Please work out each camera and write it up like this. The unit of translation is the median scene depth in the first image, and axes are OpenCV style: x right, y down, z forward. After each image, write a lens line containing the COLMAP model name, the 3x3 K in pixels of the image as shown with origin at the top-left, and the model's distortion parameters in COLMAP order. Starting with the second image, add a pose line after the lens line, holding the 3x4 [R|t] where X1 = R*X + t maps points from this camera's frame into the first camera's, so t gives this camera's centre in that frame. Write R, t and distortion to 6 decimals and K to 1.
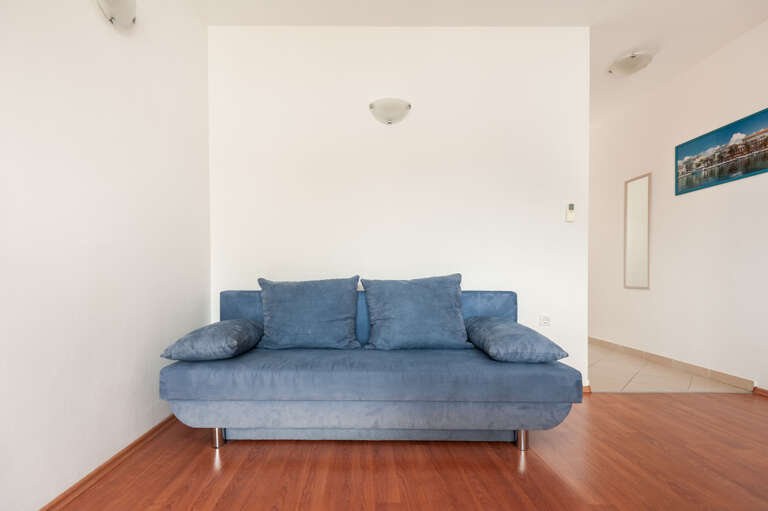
lens RADIAL K [[366.6, 0, 362.4], [0, 366.6, 275.1], [0, 0, 1]] dist [0.004606, 0.000212]
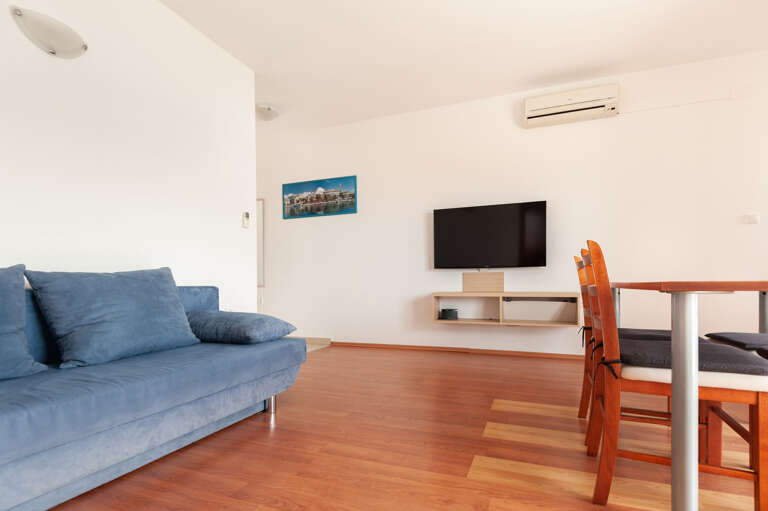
lens RADIAL K [[354.5, 0, 409.6], [0, 354.5, 280.2], [0, 0, 1]] dist [-0.003575, -0.000869]
pose [[0.334938, 0.000705, 0.942240, -0.369724], [0.008011, 0.999961, -0.003596, 0.035854], [-0.942206, 0.008753, 0.334920, 0.134839]]
